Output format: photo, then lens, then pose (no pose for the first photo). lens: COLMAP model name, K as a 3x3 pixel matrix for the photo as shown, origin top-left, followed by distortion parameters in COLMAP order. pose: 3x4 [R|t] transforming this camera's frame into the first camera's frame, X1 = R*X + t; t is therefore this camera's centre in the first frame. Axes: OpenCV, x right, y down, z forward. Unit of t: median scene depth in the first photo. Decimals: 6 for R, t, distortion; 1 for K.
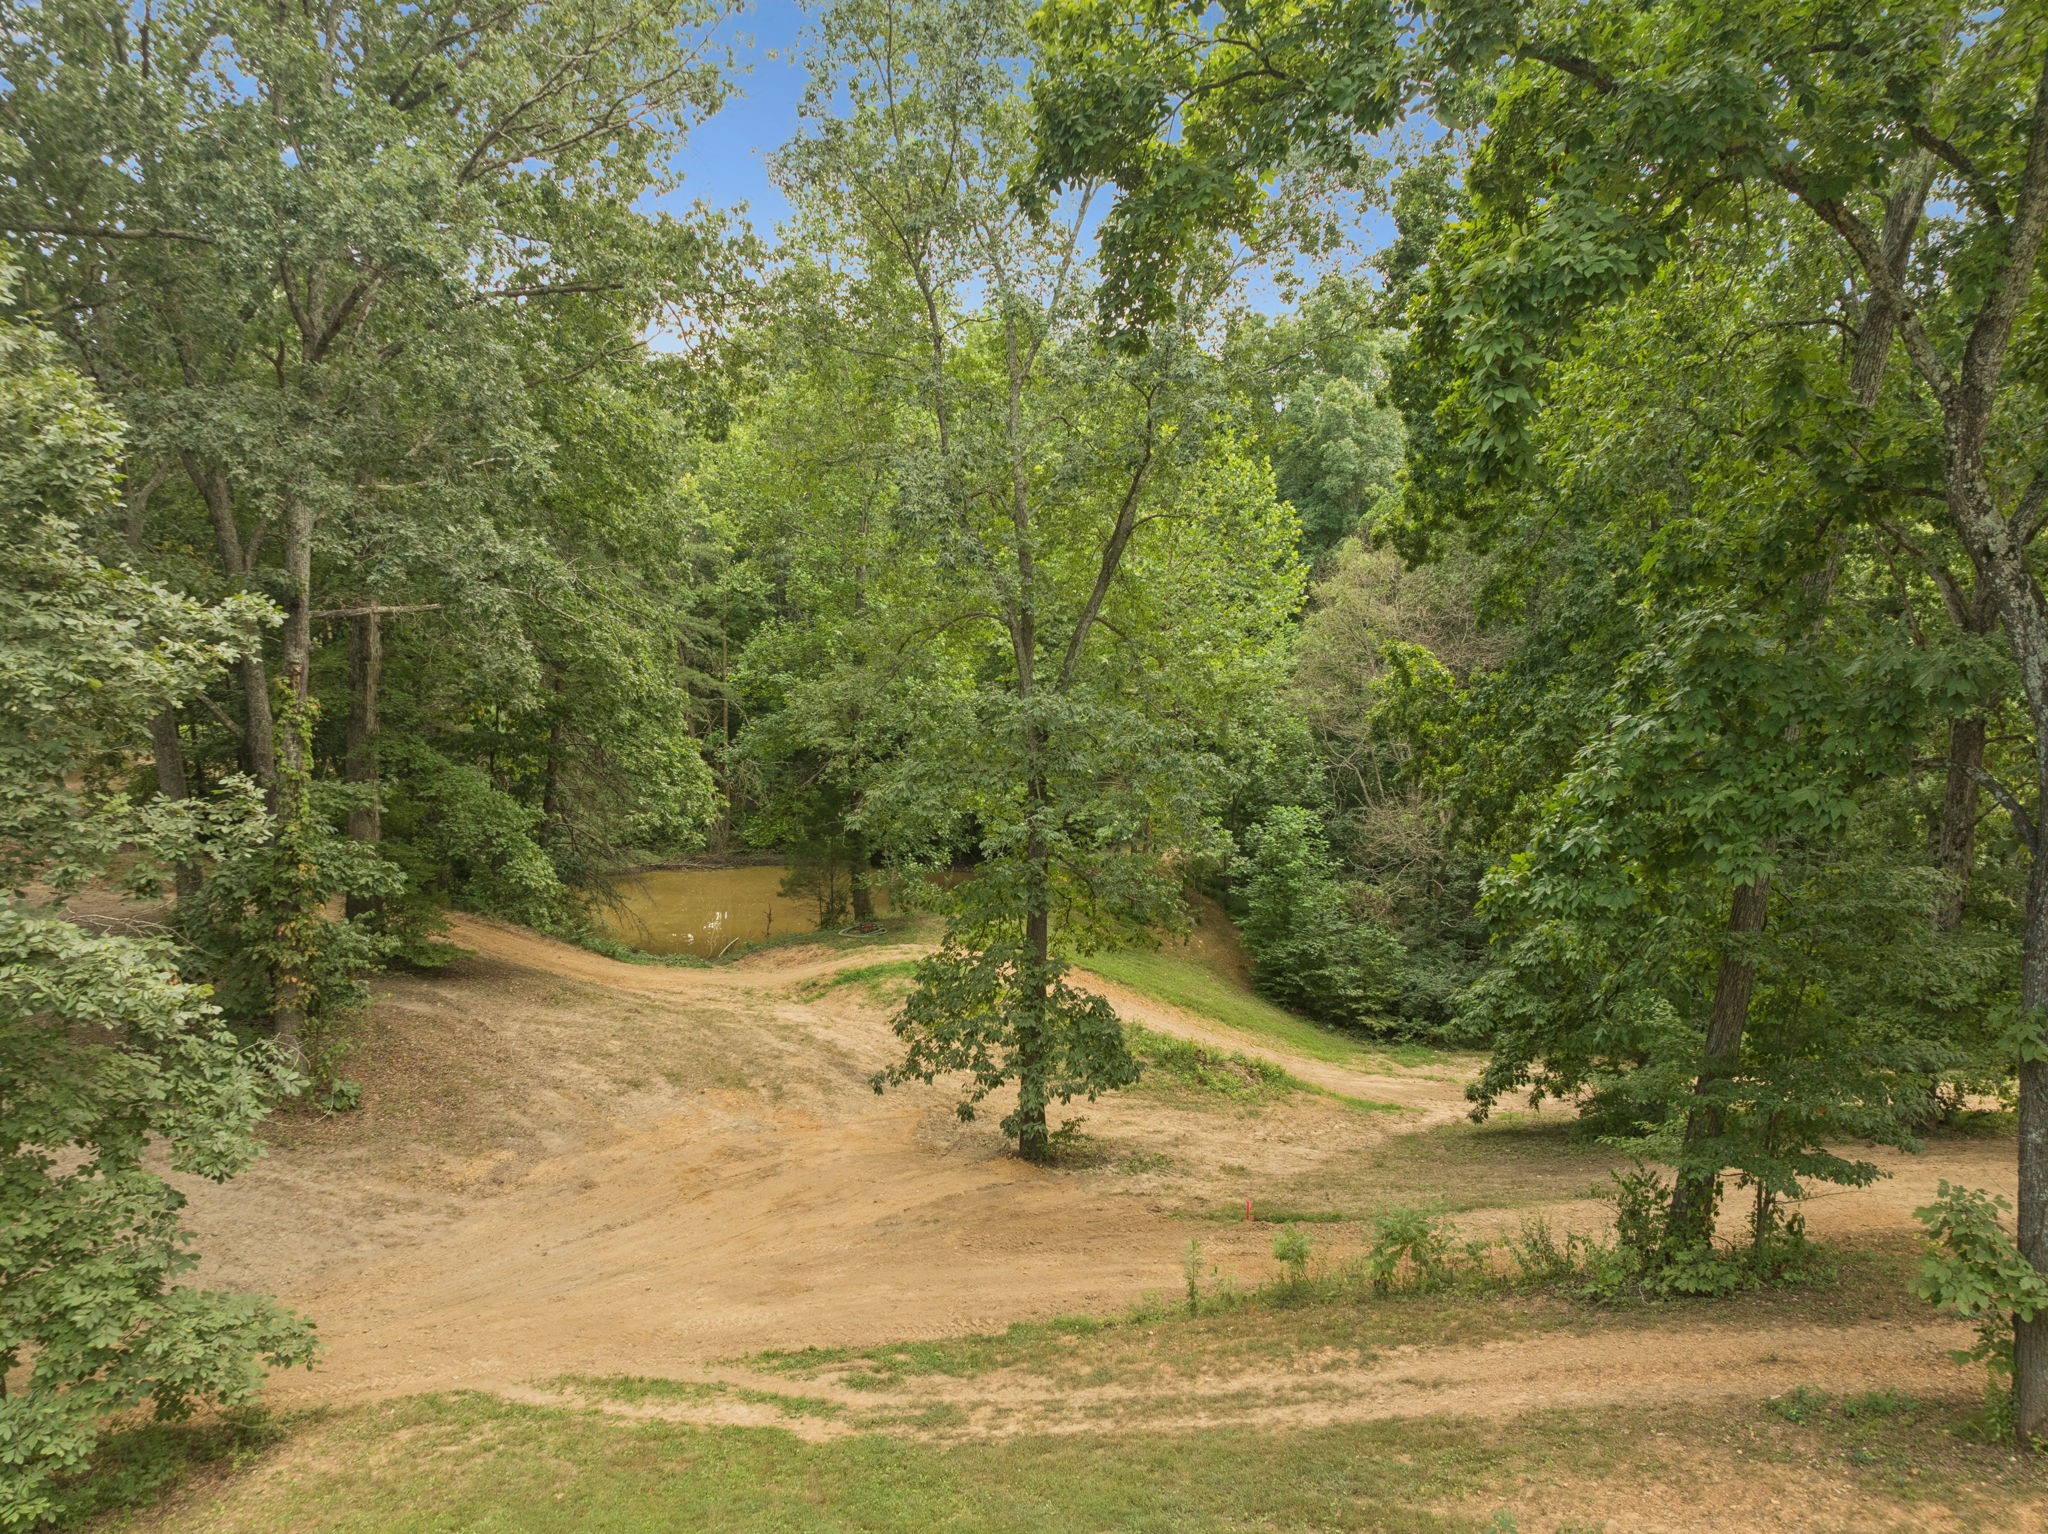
lens RADIAL K [[1464.2, 0, 993.0], [0, 1464.2, 999.0], [0, 0, 1]] dist [-0.041758, 0.005941]
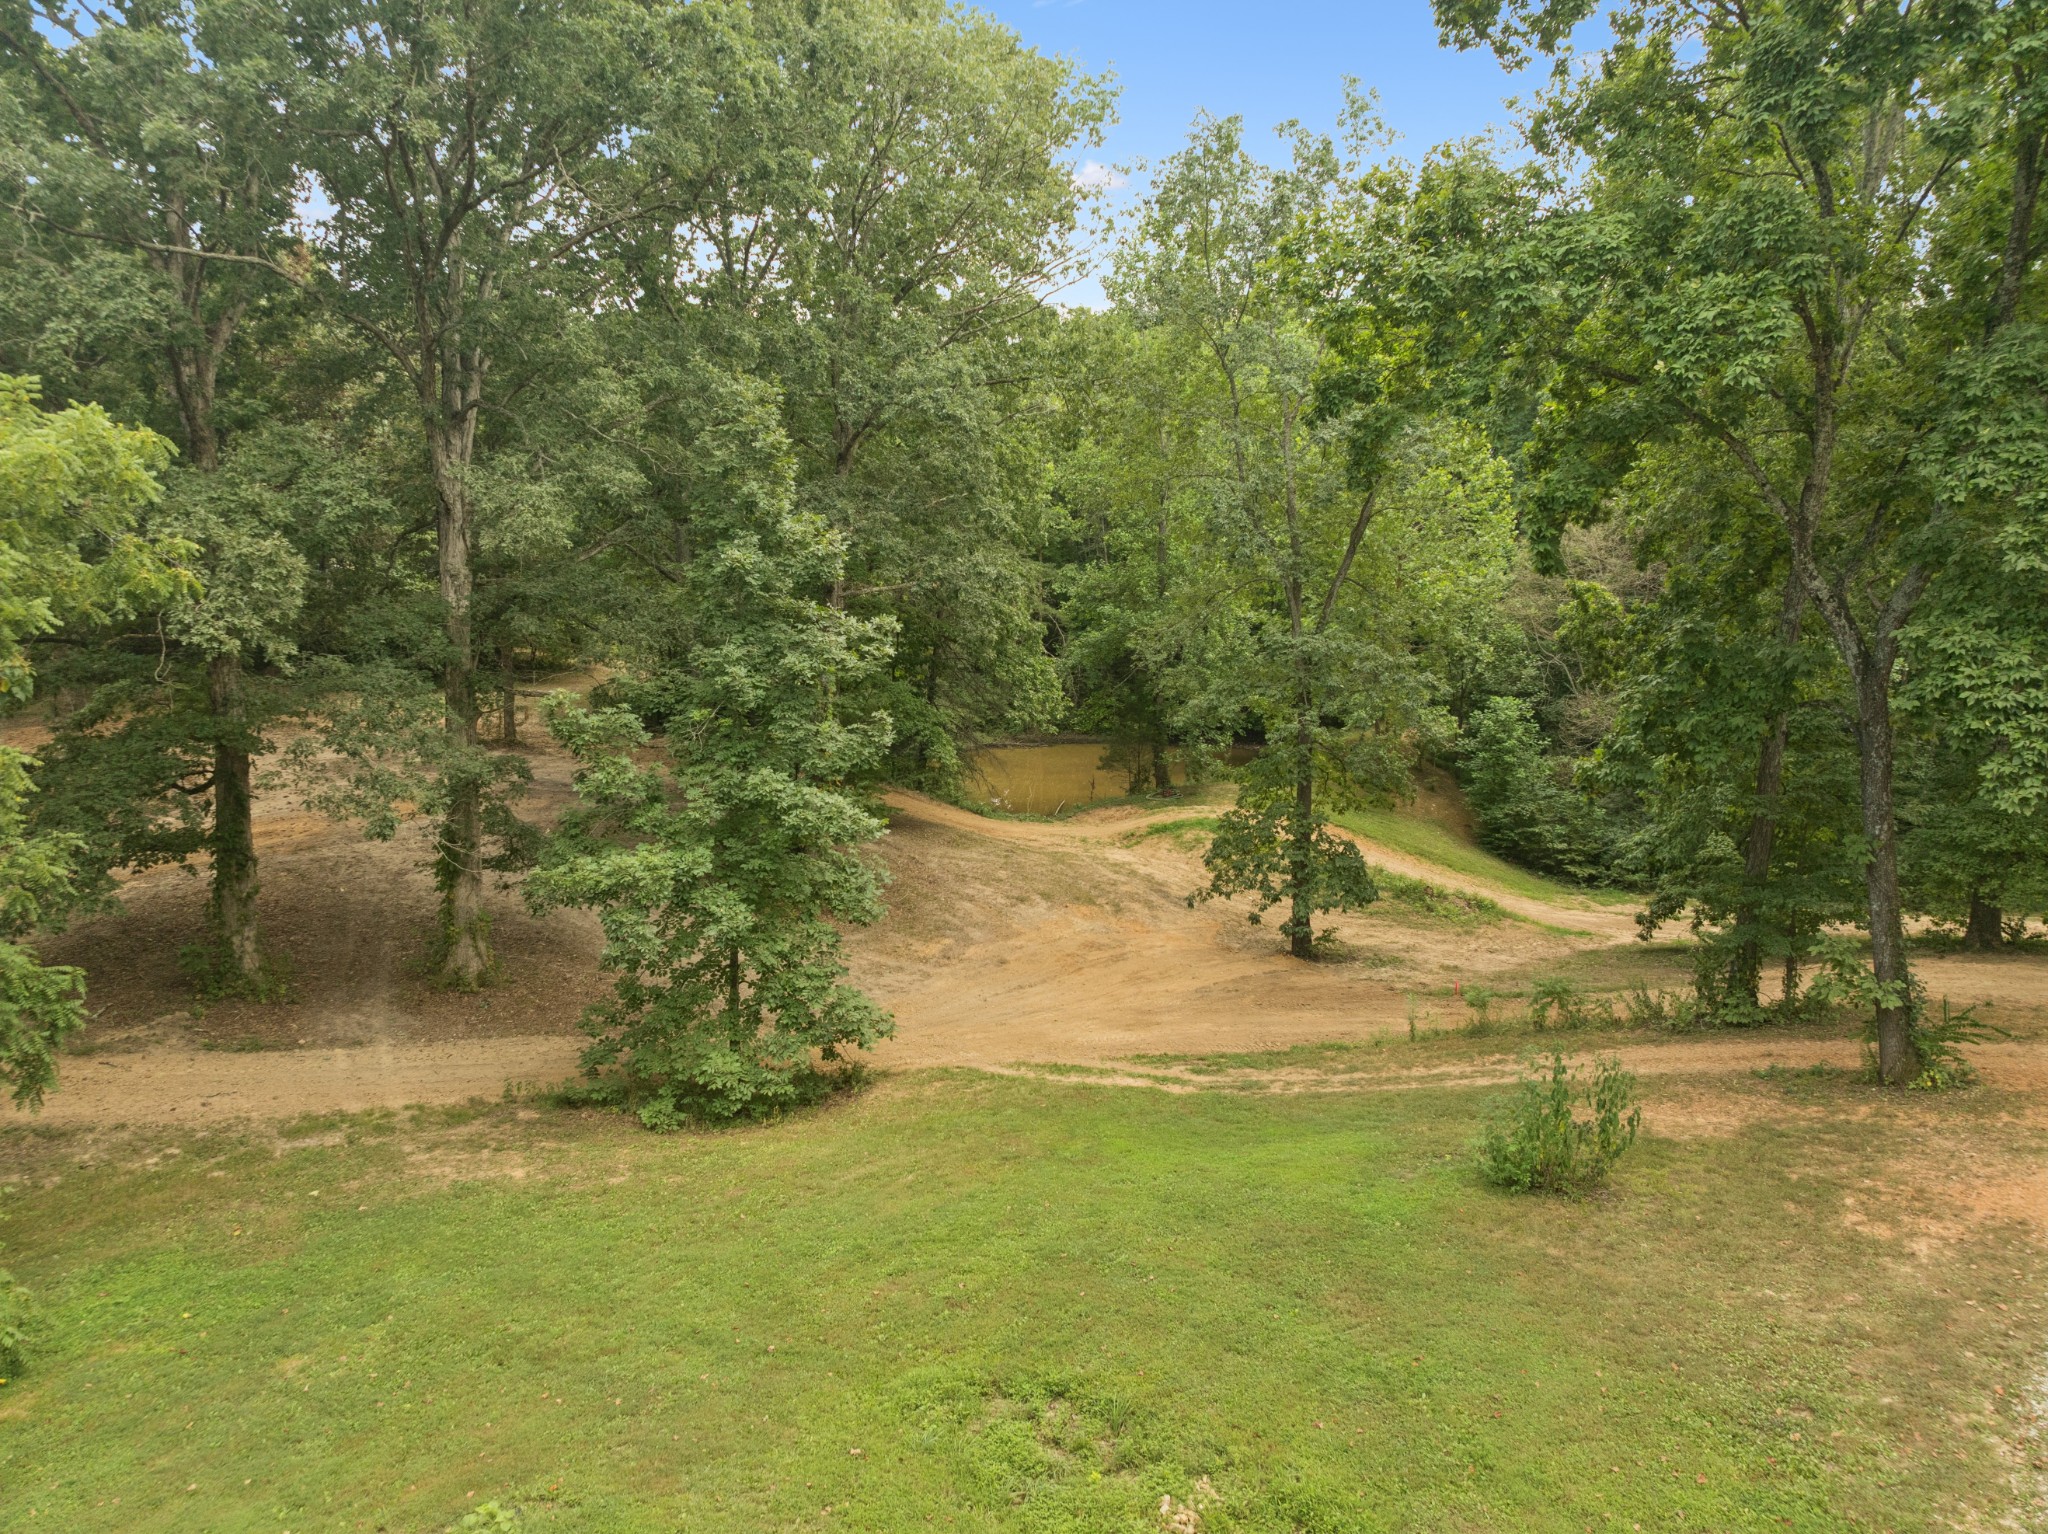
lens RADIAL K [[1272.5, 0, 1018.1], [0, 1272.5, 773.3], [0, 0, 1]] dist [0.027113, -0.109289]
pose [[0.983547, -0.000868, -0.180649, -0.019603], [-0.010814, 0.997912, -0.063673, 0.014239], [0.180327, 0.064579, 0.981484, -0.275172]]
